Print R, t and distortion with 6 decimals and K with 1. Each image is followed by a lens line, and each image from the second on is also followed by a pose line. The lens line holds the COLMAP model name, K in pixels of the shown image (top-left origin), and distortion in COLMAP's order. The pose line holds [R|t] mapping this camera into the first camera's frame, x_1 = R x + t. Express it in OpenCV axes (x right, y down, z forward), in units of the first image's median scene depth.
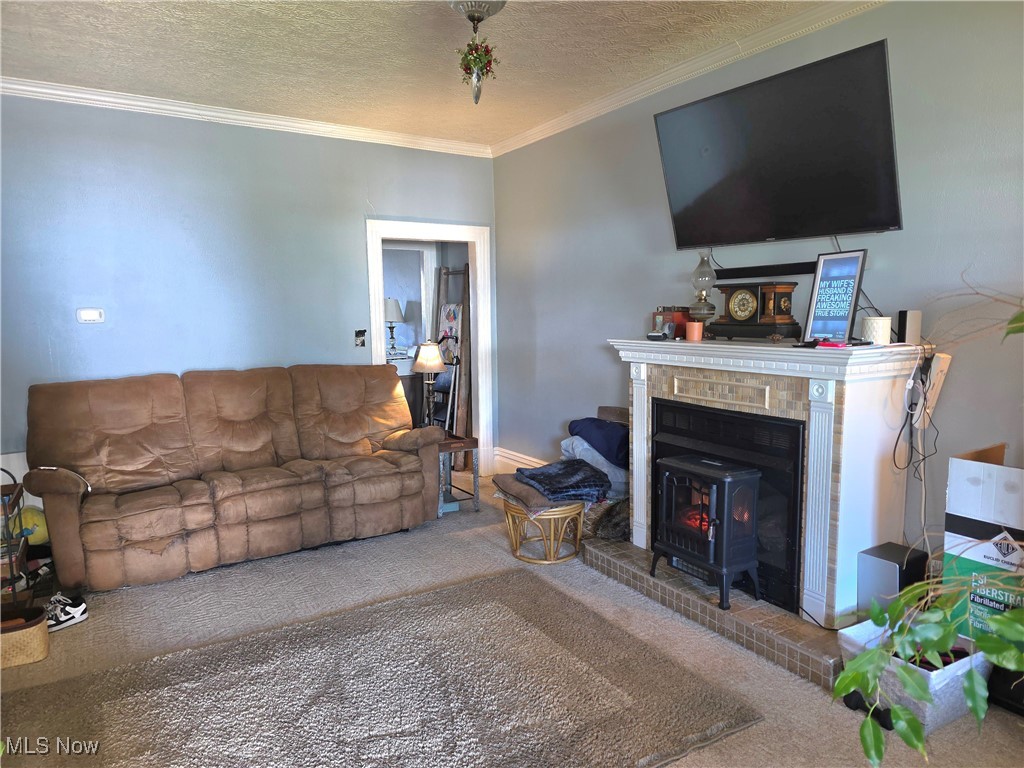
lens RADIAL K [[681.1, 0, 513.4], [0, 681.1, 384.1], [0, 0, 1]] dist [0.005799, 0.001145]
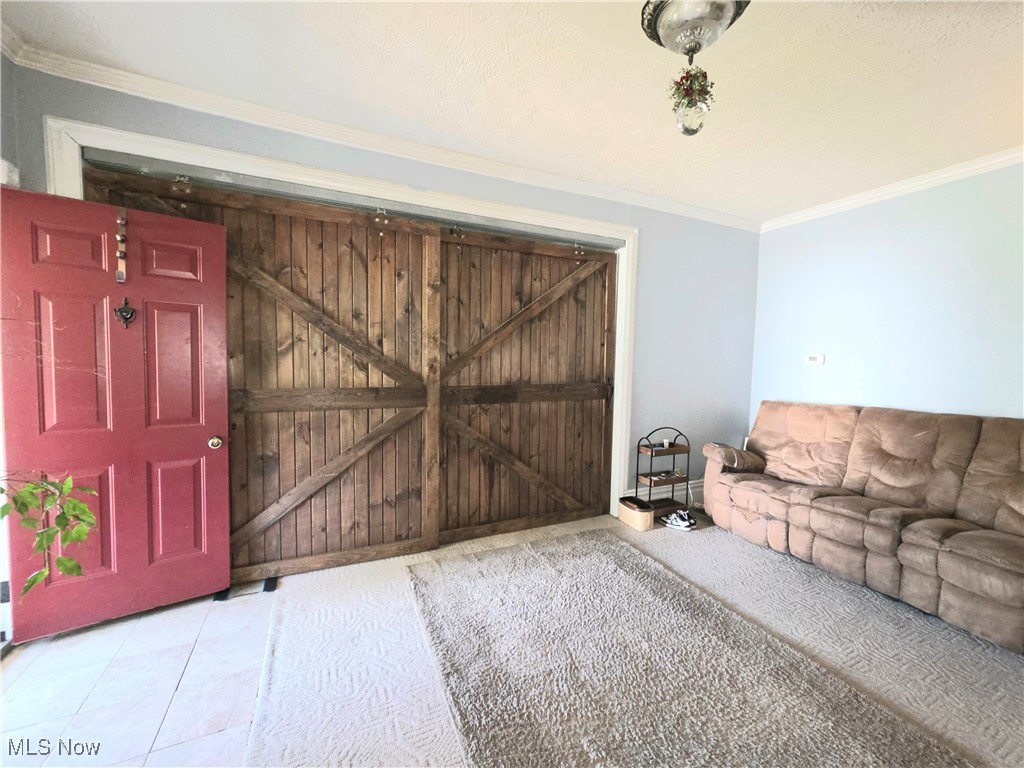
lens RADIAL K [[412.0, 0, 513.2], [0, 412.0, 380.9], [0, 0, 1]] dist [0.003300, -0.000745]
pose [[-0.109080, 0.063927, -0.991975, 0.582175], [-0.117576, 0.990095, 0.076735, -0.082782], [0.987055, 0.125002, -0.100483, 0.856000]]
